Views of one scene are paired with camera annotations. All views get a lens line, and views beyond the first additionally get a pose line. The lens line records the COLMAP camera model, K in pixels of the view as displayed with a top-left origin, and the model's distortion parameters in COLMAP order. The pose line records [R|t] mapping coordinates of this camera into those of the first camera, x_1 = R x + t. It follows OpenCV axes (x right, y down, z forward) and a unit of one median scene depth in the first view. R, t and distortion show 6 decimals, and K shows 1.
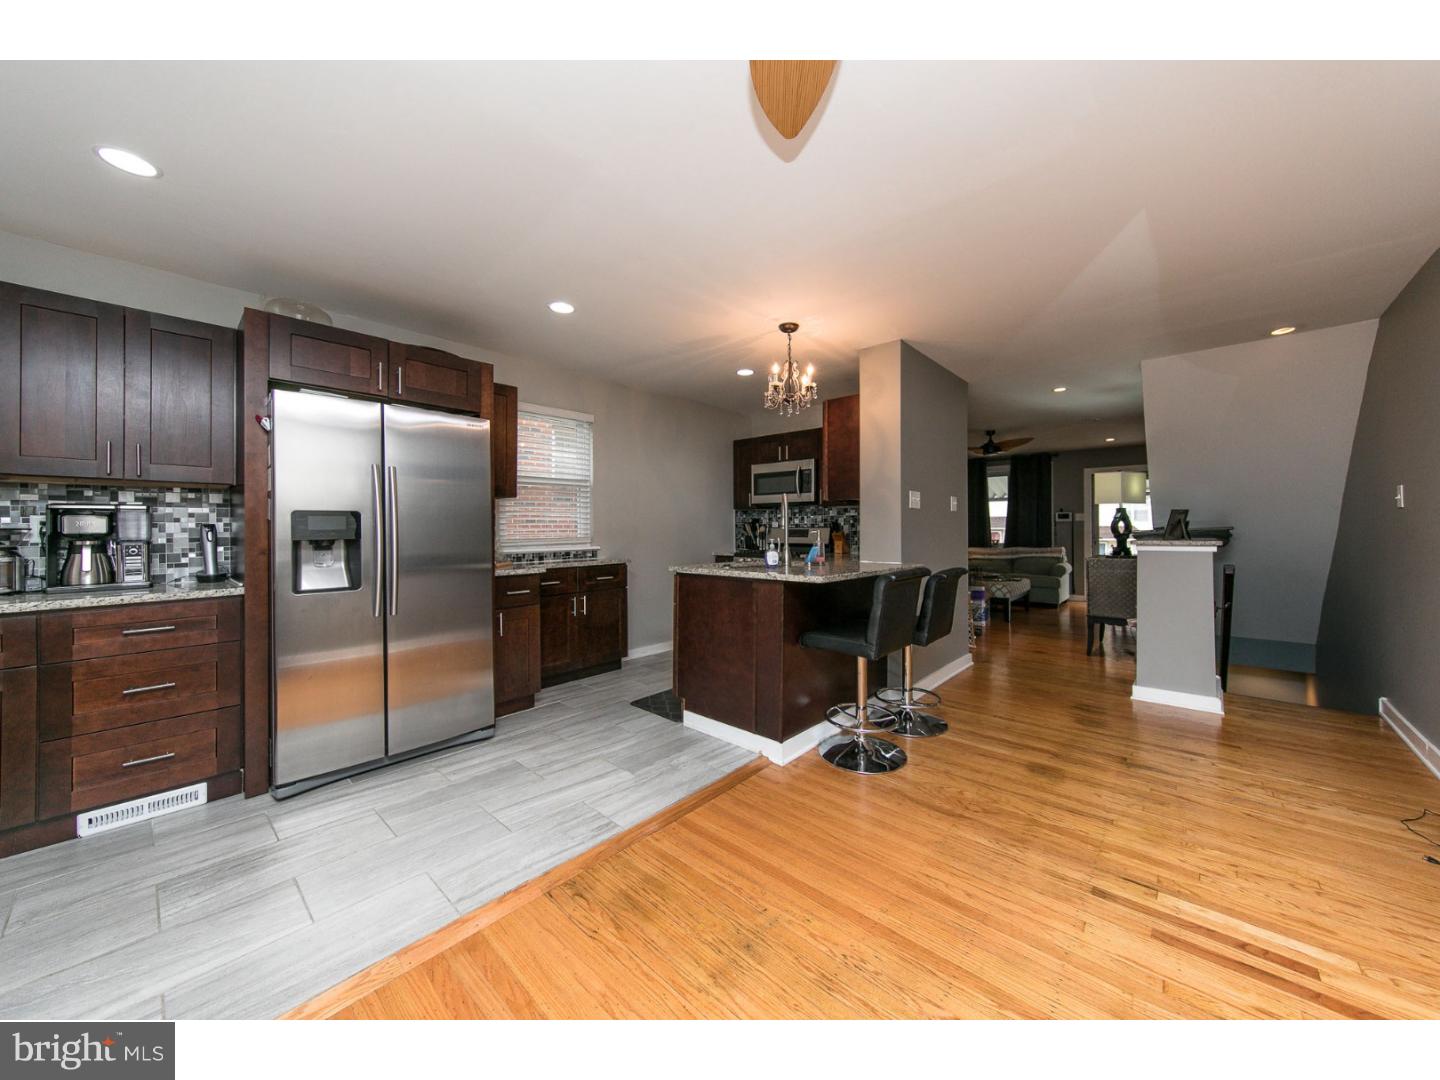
lens RADIAL K [[523.3, 0, 746.7], [0, 523.3, 525.0], [0, 0, 1]] dist [0.000874, 0.000036]
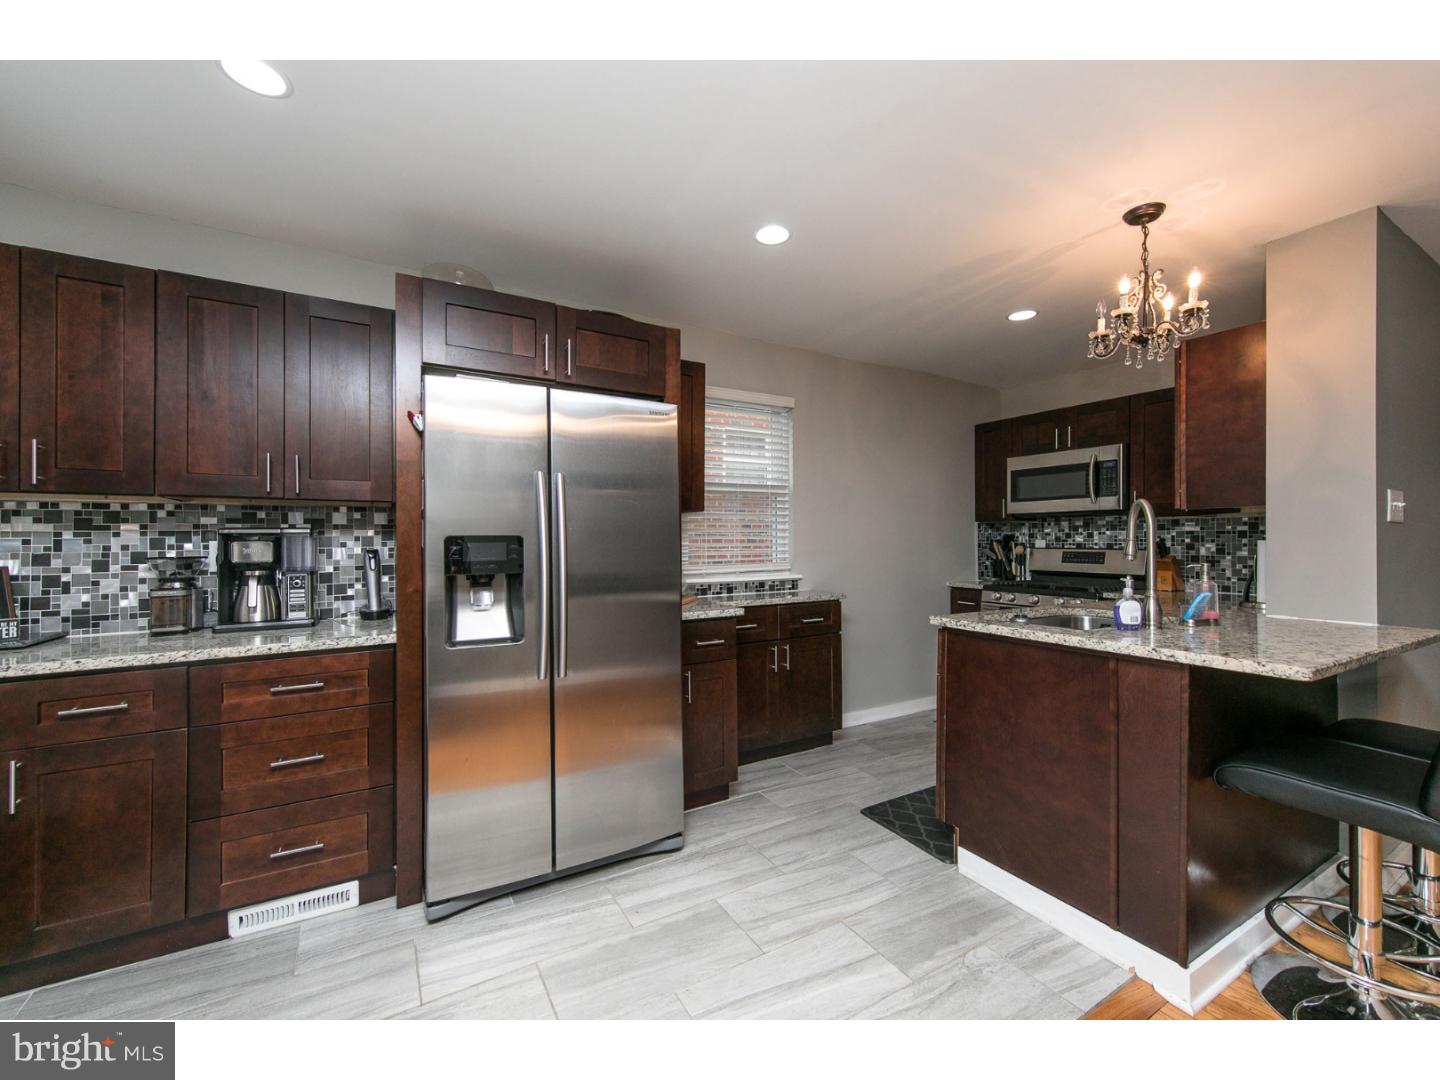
lens RADIAL K [[586.2, 0, 725.0], [0, 586.2, 538.0], [0, 0, 1]] dist [0.007648, -0.000151]
pose [[0.947232, 0.001892, -0.320544, -0.178204], [-0.000402, 0.999989, 0.004717, -0.022908], [0.320549, -0.004339, 0.947222, 0.268987]]
